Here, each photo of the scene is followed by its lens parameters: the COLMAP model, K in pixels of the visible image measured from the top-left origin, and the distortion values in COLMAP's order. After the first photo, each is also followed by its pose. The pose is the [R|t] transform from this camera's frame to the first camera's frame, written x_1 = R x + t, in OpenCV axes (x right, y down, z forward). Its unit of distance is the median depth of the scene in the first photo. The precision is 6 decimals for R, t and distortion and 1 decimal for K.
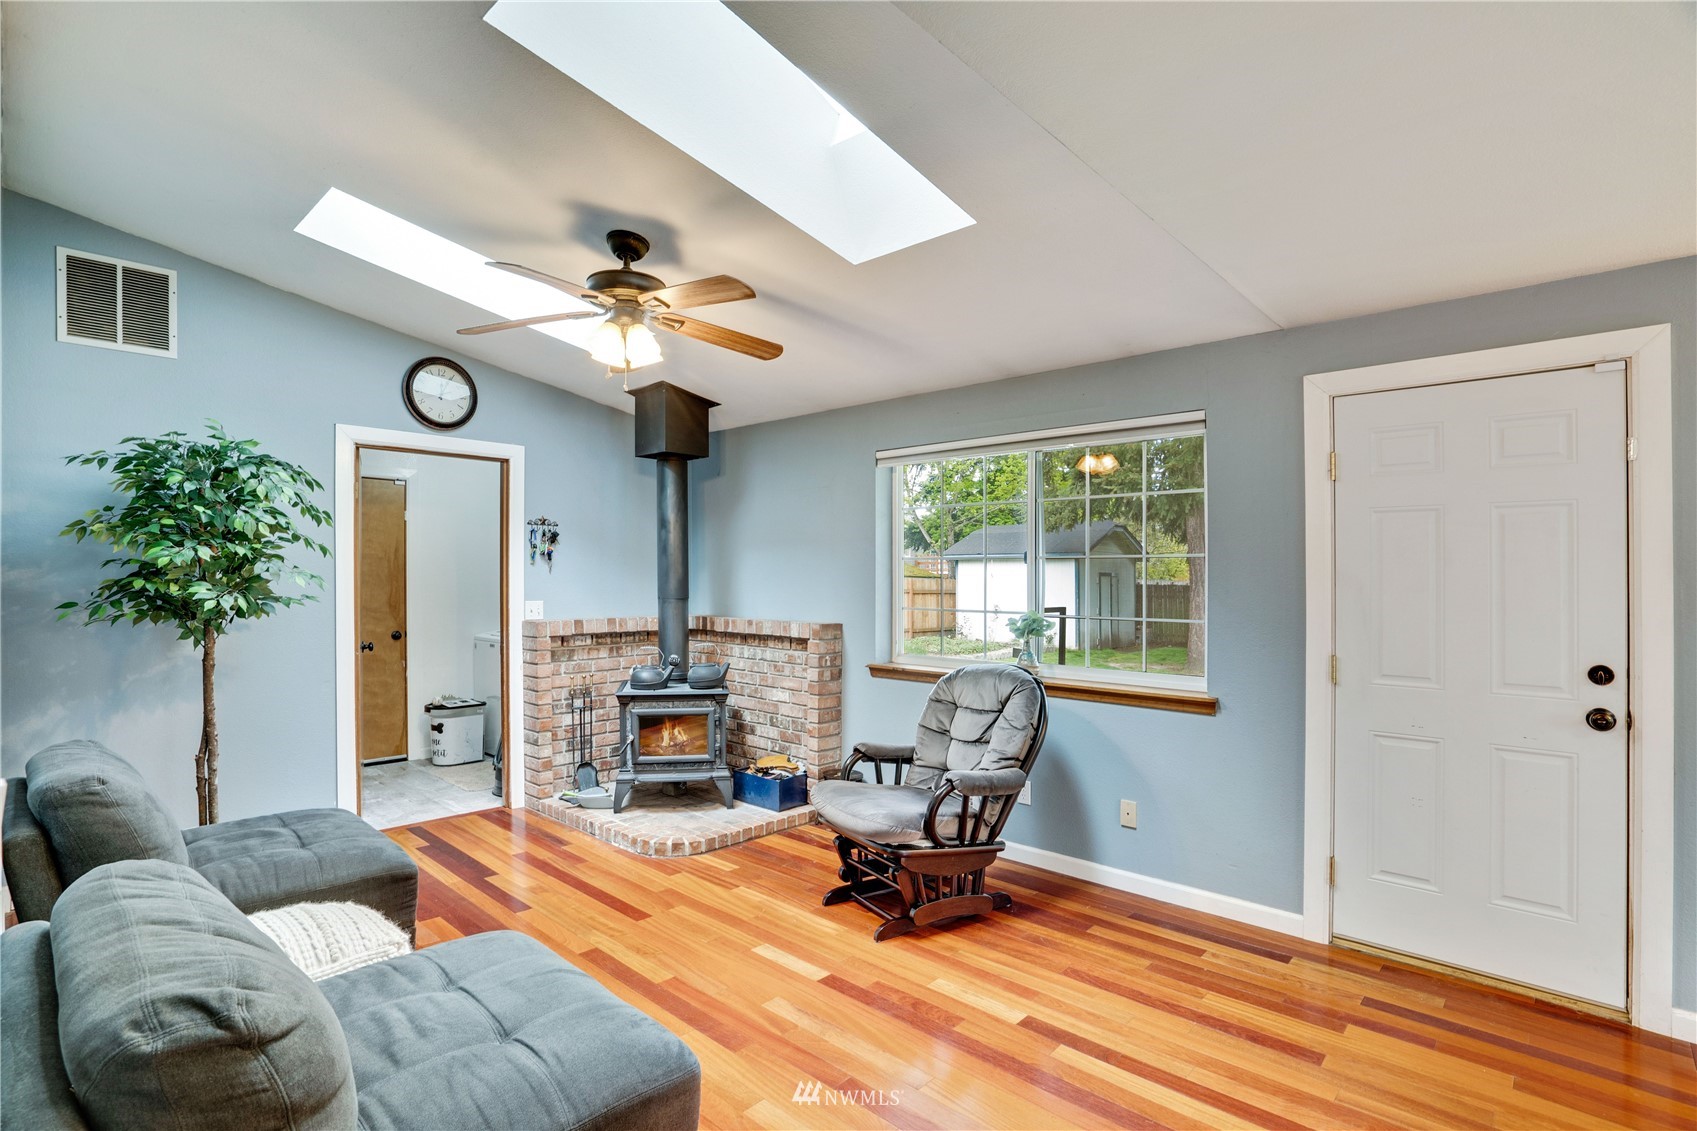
lens RADIAL K [[821.4, 0, 849.8], [0, 821.4, 572.9], [0, 0, 1]] dist [-0.032935, 0.006575]
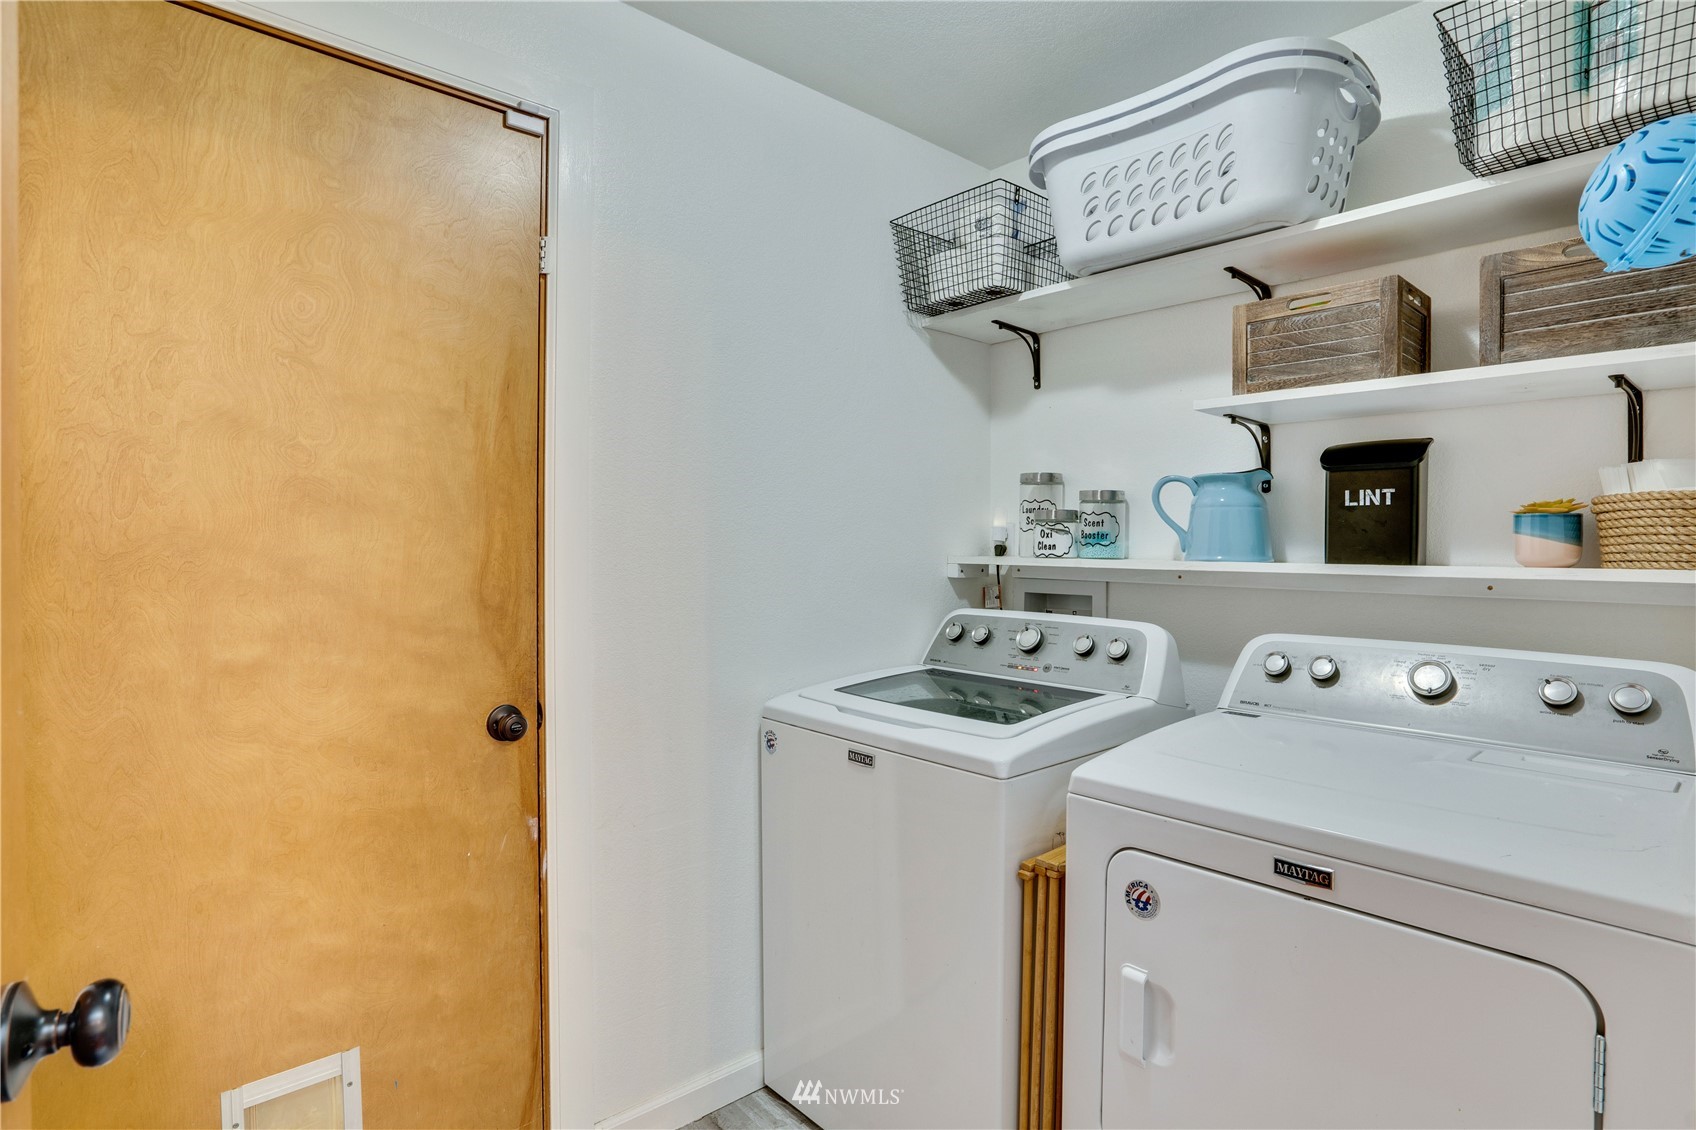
lens RADIAL K [[820.9, 0, 848.4], [0, 820.9, 560.0], [0, 0, 1]] dist [-0.032935, 0.006575]
pose [[0.995132, 0.007812, -0.098242, -0.426981], [-0.006177, 0.999838, 0.016929, 0.021643], [0.098359, -0.016240, 0.995019, 0.758842]]
